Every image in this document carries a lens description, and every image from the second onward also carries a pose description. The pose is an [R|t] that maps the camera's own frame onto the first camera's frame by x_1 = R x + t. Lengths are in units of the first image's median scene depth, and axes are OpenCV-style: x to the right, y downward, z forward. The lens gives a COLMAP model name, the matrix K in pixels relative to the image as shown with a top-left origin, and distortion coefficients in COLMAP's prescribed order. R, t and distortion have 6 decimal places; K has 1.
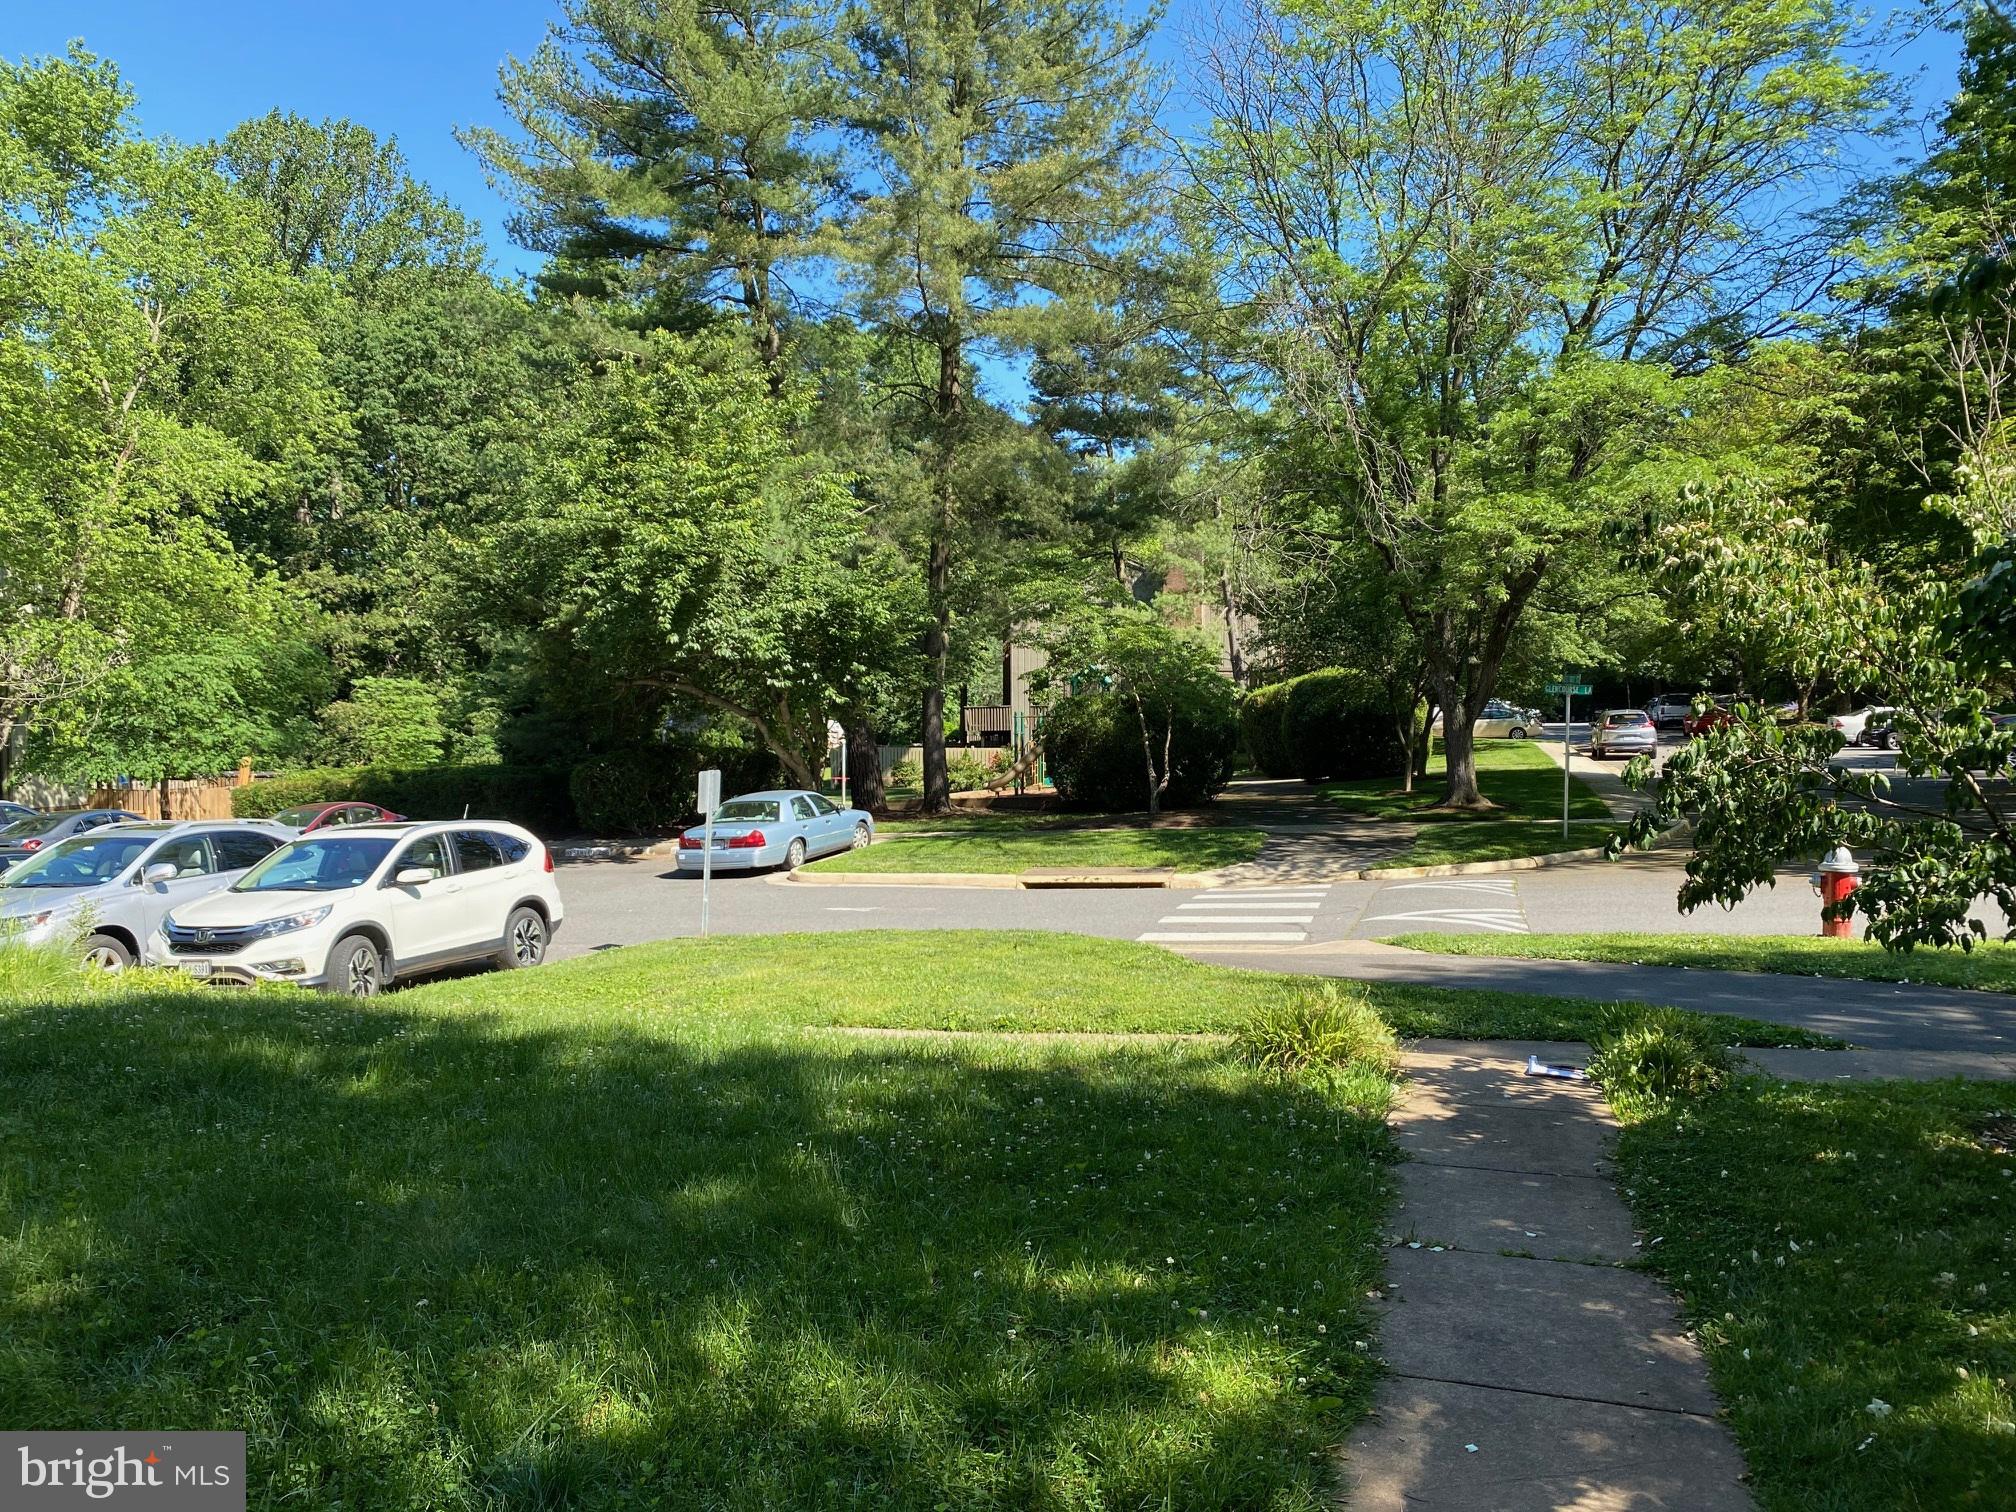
lens RADIAL K [[1573.0, 0, 1008.0], [0, 1573.0, 756.0], [0, 0, 1]] dist [0.012847, 0.004933]
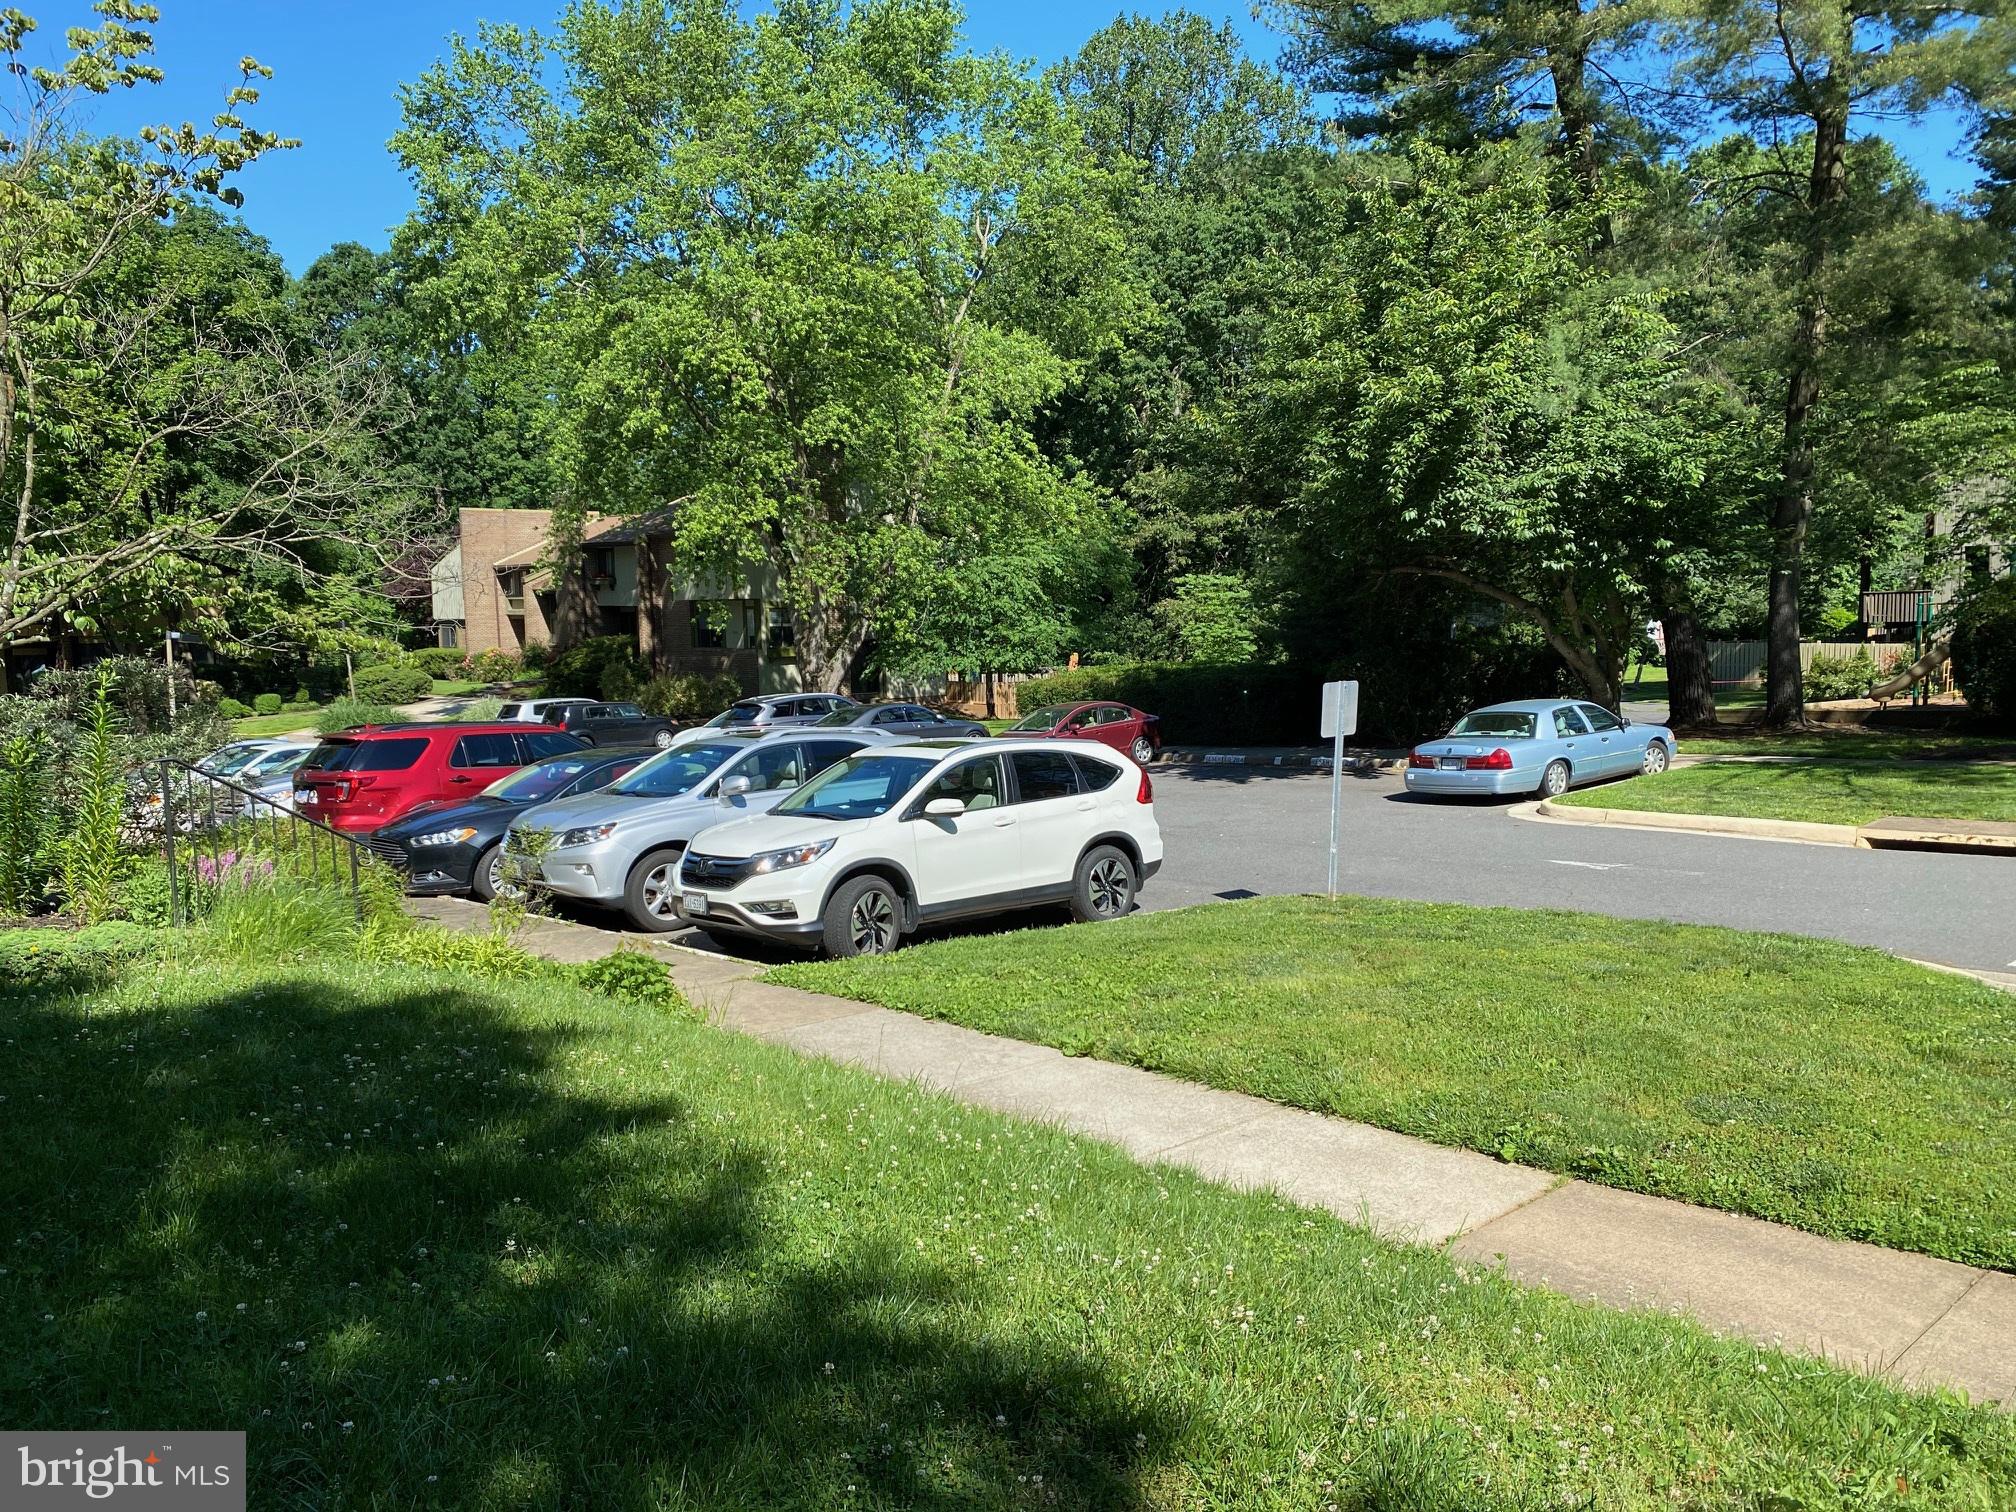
lens RADIAL K [[1573.0, 0, 1008.0], [0, 1573.0, 756.0], [0, 0, 1]] dist [0.012847, 0.004933]
pose [[0.855729, 0.037153, -0.516089, 0.032707], [-0.002729, 0.997729, 0.067302, -0.002266], [0.517417, -0.056184, 0.853887, 0.143336]]
